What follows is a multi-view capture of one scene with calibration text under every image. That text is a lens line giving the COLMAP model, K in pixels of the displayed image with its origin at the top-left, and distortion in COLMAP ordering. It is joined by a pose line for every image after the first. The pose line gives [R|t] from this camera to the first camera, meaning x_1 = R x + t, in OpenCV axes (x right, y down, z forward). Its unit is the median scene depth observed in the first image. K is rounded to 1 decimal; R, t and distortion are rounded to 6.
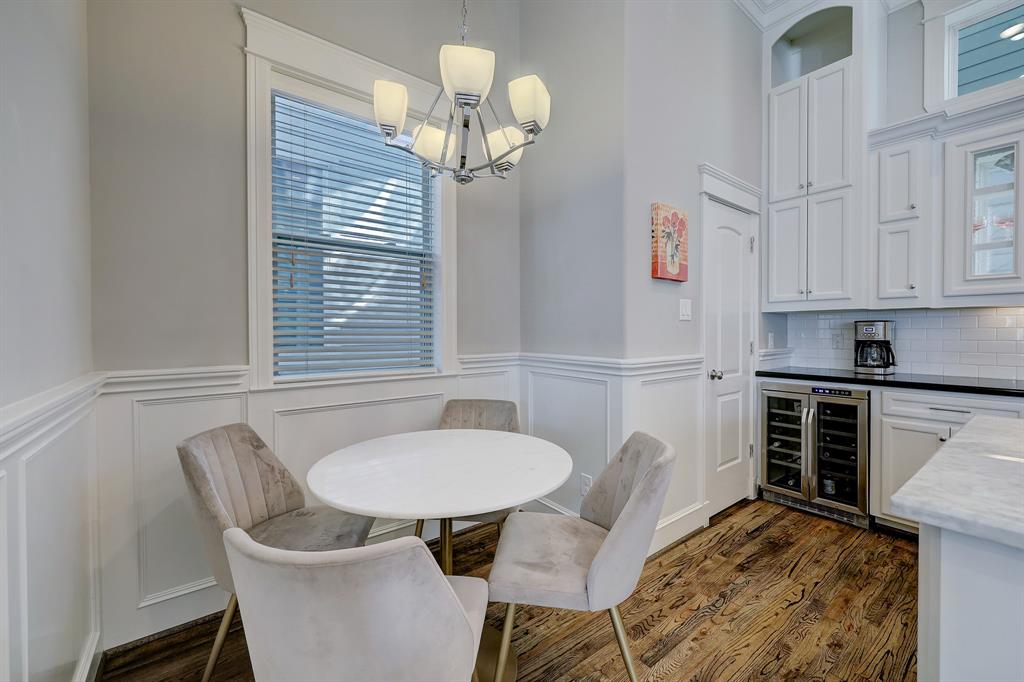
lens RADIAL K [[415.5, 0, 513.1], [0, 415.5, 329.1], [0, 0, 1]] dist [-0.000662, -0.000001]
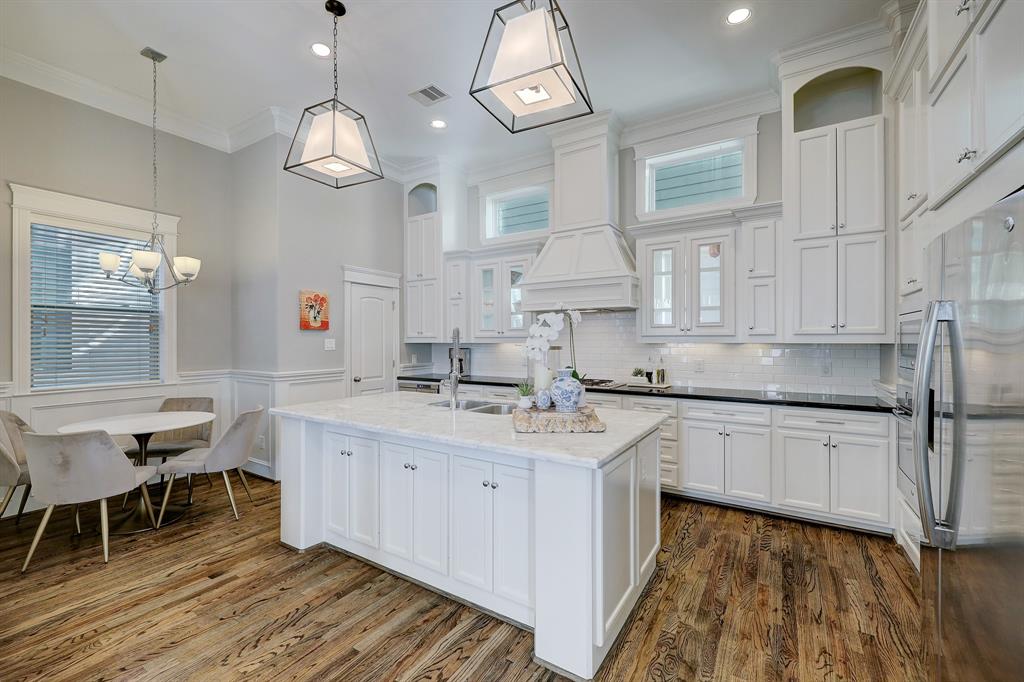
lens RADIAL K [[411.0, 0, 514.5], [0, 411.0, 340.4], [0, 0, 1]] dist [-0.000260, 0.000328]
pose [[0.926879, 0.002546, 0.375352, 0.443577], [0.000305, 0.999972, -0.007535, -0.046562], [-0.375361, 0.007098, 0.926852, -0.922763]]
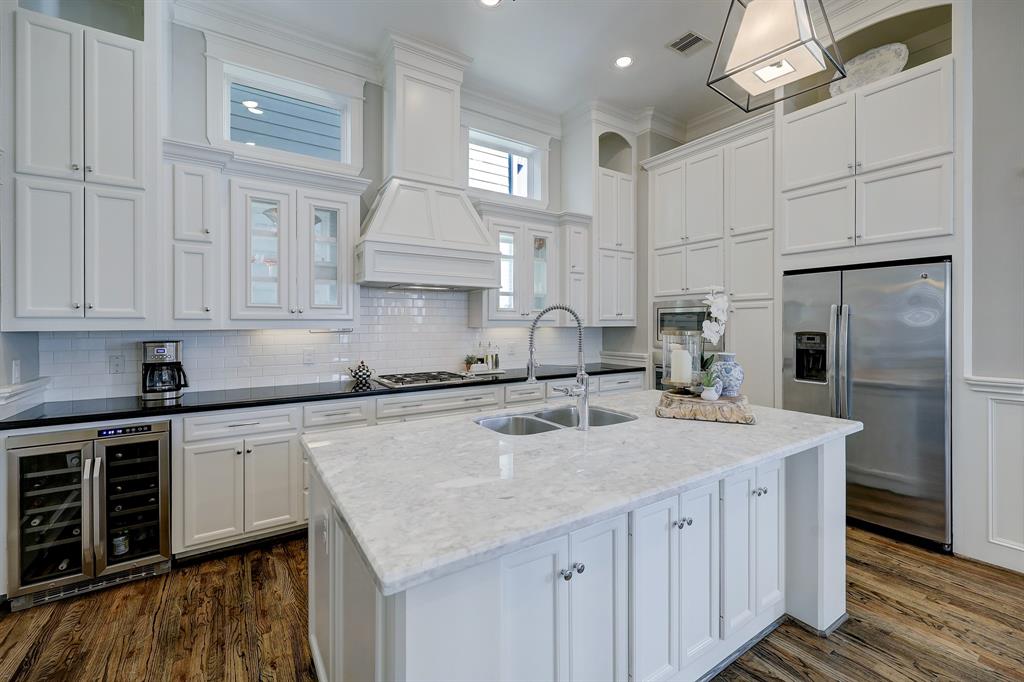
lens RADIAL K [[421.4, 0, 512.3], [0, 421.4, 324.5], [0, 0, 1]] dist [-0.000260, 0.000606]
pose [[0.070193, -0.000065, 0.997533, -0.021275], [0.006450, 0.999979, -0.000389, -0.056157], [-0.997513, 0.006461, 0.070192, 0.166439]]
